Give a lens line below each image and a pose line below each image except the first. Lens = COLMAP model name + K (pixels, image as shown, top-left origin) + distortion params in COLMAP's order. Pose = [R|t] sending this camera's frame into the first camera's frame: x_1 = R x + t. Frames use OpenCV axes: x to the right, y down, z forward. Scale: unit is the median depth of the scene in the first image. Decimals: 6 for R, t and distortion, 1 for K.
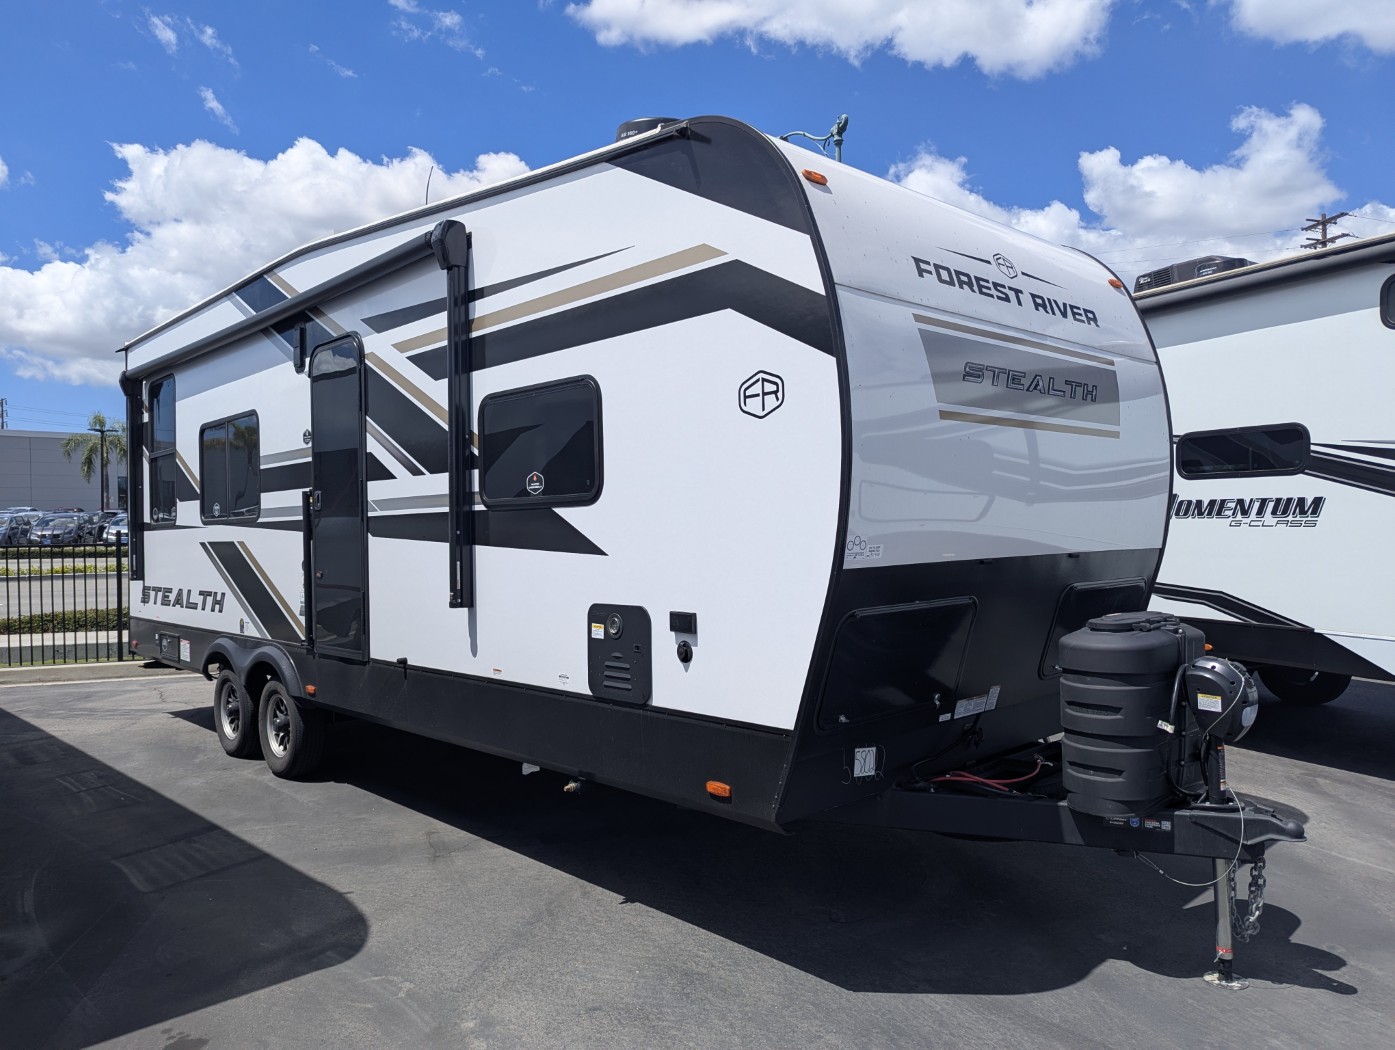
lens RADIAL K [[980.4, 0, 697.5], [0, 980.4, 525.0], [0, 0, 1]] dist [0.076193, -0.065041]
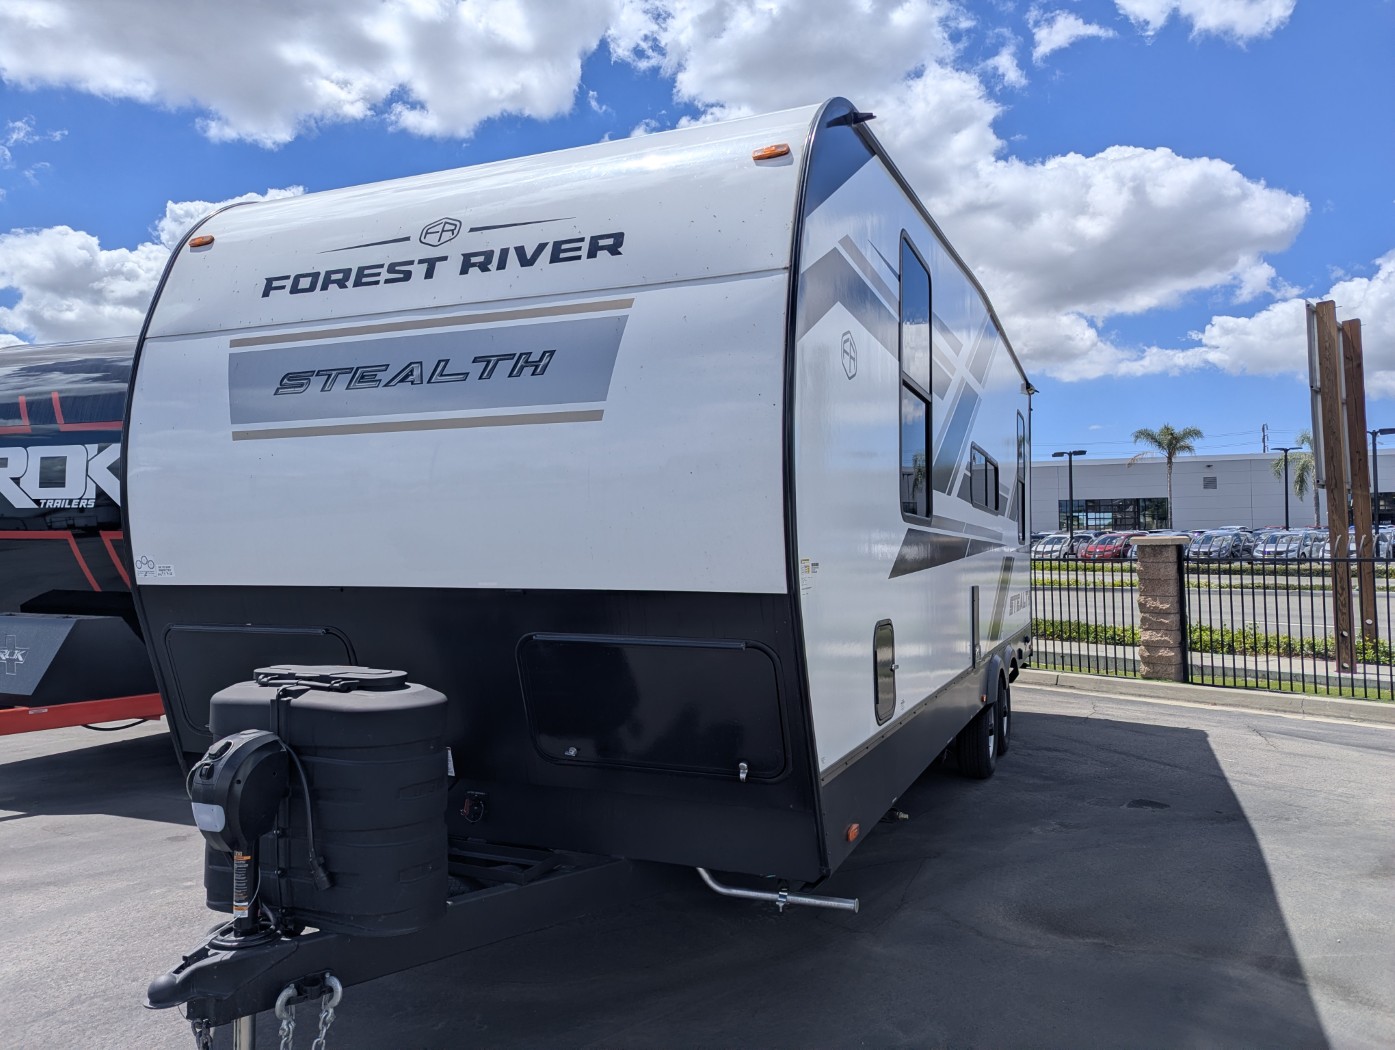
lens RADIAL K [[990.0, 0, 697.5], [0, 990.0, 525.0], [0, 0, 1]] dist [0.024084, -0.001102]
pose [[0.409633, -0.009154, -0.912204, 1.224008], [-0.007114, 0.999887, -0.013228, -0.011086], [0.912223, 0.011908, 0.409522, 0.921484]]
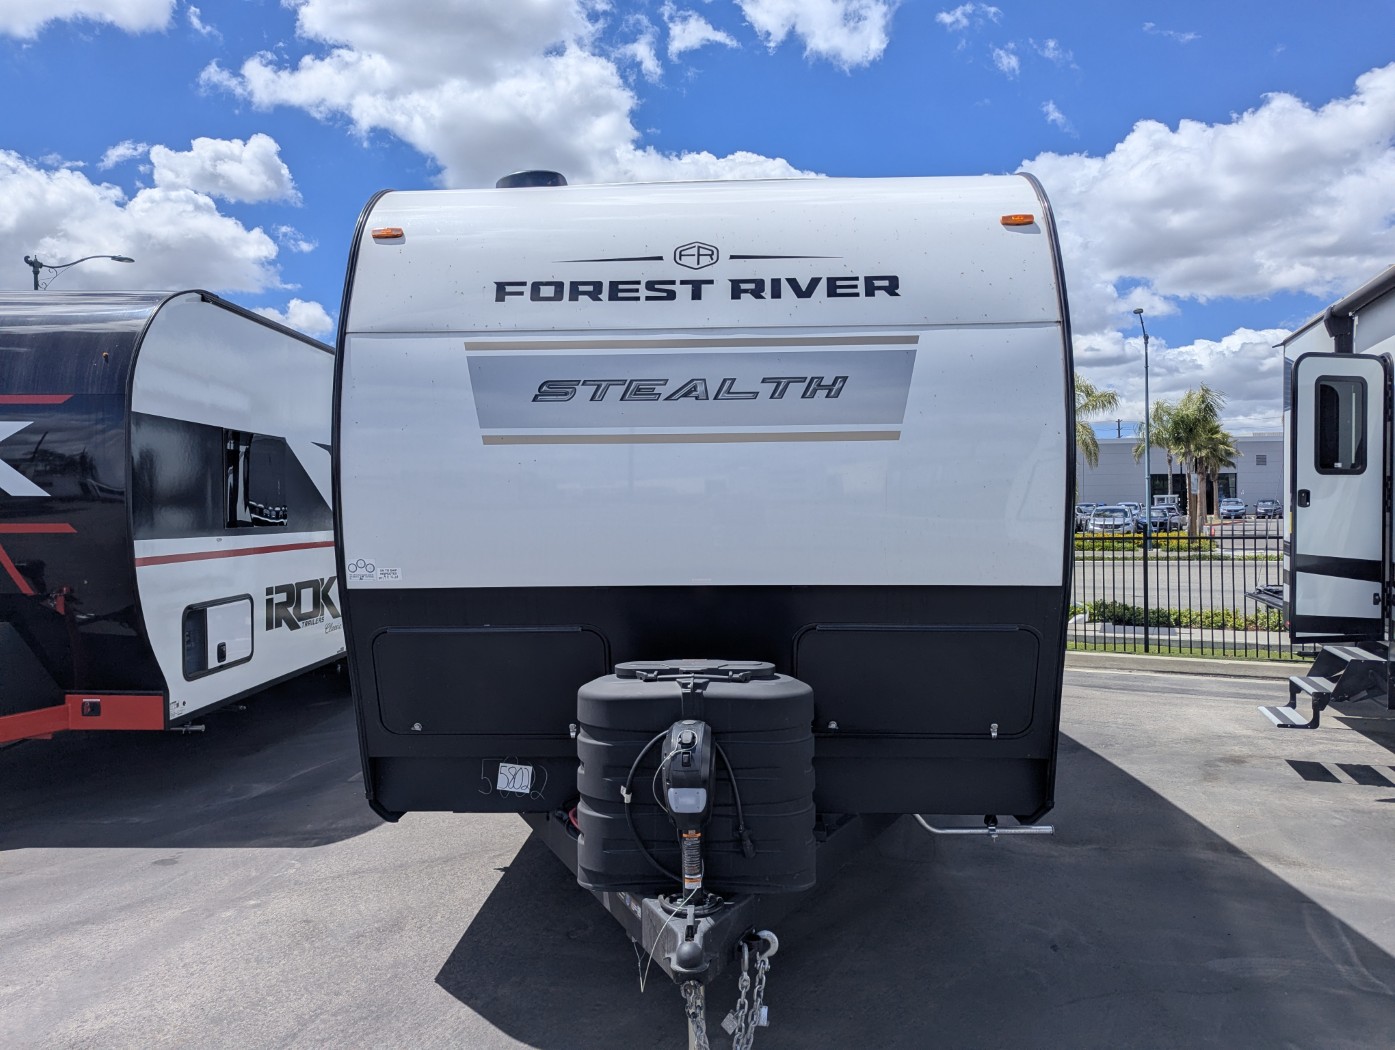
lens RADIAL K [[982.7, 0, 690.2], [0, 982.7, 541.9], [0, 0, 1]] dist [0.049855, 0.001659]
pose [[0.691444, 0.019599, -0.722165, 1.010347], [-0.003833, 0.999717, 0.023461, -0.029940], [0.722420, -0.013454, 0.691323, 0.415280]]
